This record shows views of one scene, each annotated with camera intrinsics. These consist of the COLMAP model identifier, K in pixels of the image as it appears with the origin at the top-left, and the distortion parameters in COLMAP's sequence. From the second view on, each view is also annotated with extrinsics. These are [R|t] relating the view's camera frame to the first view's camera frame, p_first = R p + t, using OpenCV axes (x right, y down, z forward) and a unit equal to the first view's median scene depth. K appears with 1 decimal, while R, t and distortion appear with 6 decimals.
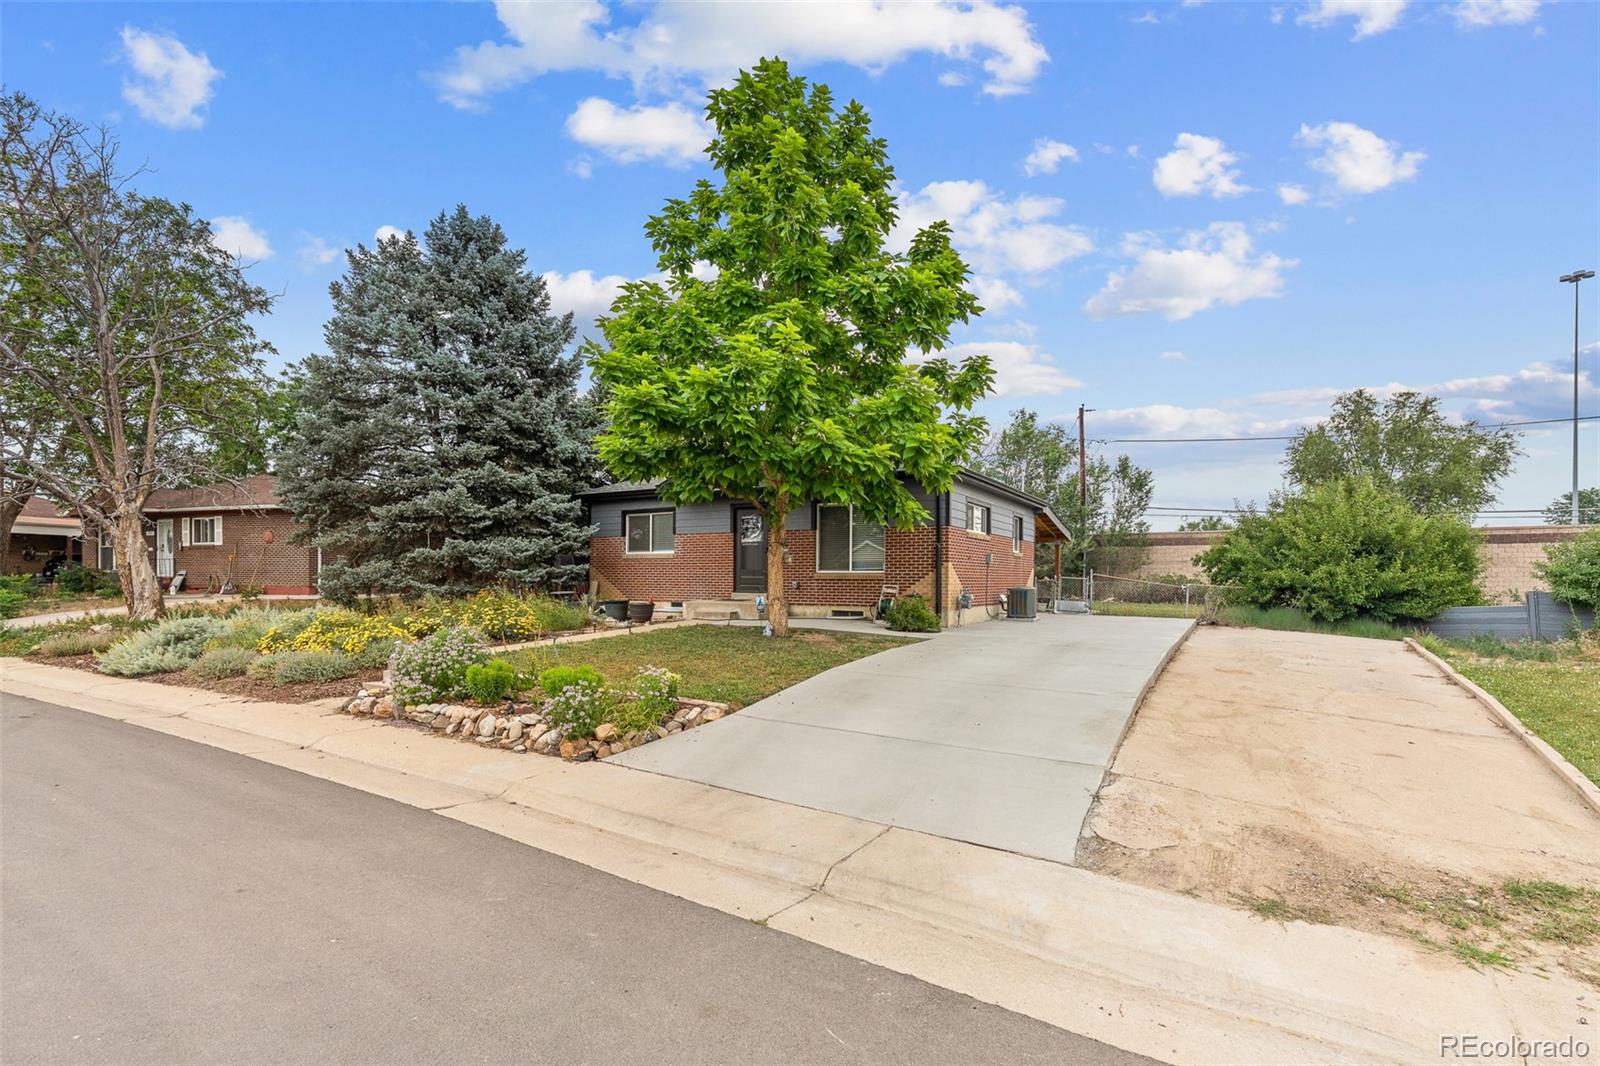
lens RADIAL K [[682.7, 0, 797.3], [0, 682.7, 573.5], [0, 0, 1]] dist [-0.000448, 0.000194]
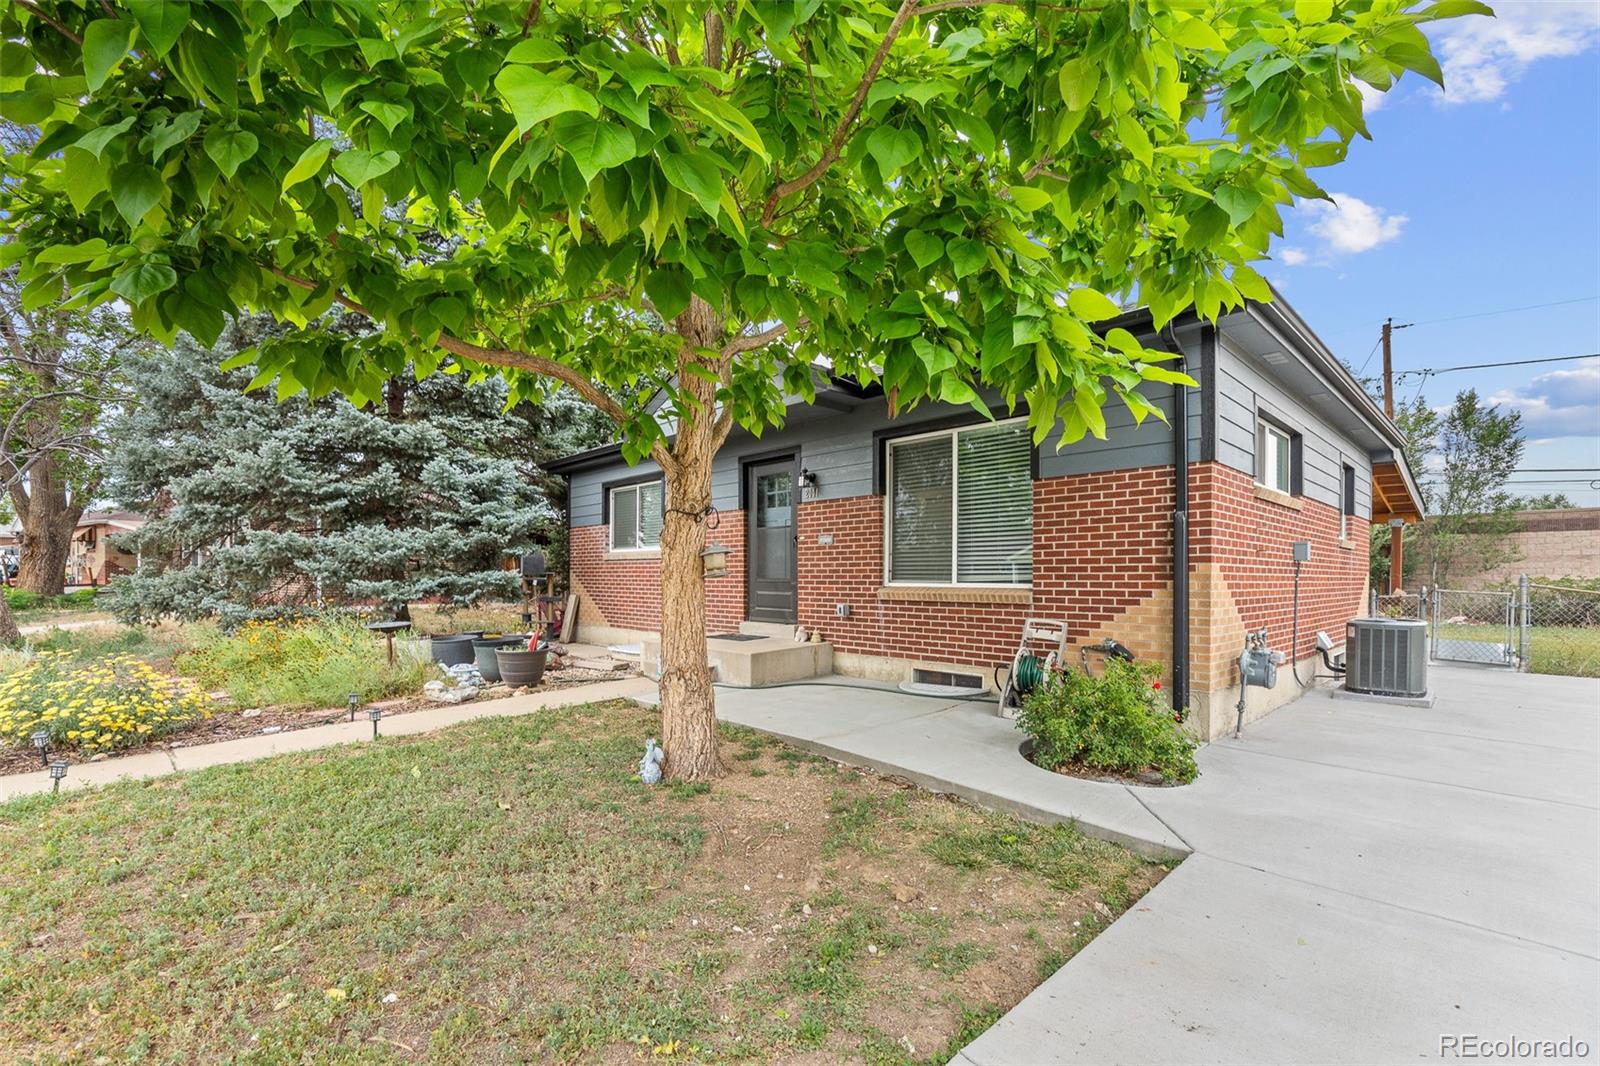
lens RADIAL K [[682.7, 0, 797.3], [0, 682.7, 573.5], [0, 0, 1]] dist [-0.000448, 0.000194]
pose [[0.965616, -0.004151, -0.259940, 0.088782], [0.003891, 0.999991, -0.001514, -0.009424], [0.259944, 0.000451, 0.965623, 0.509020]]
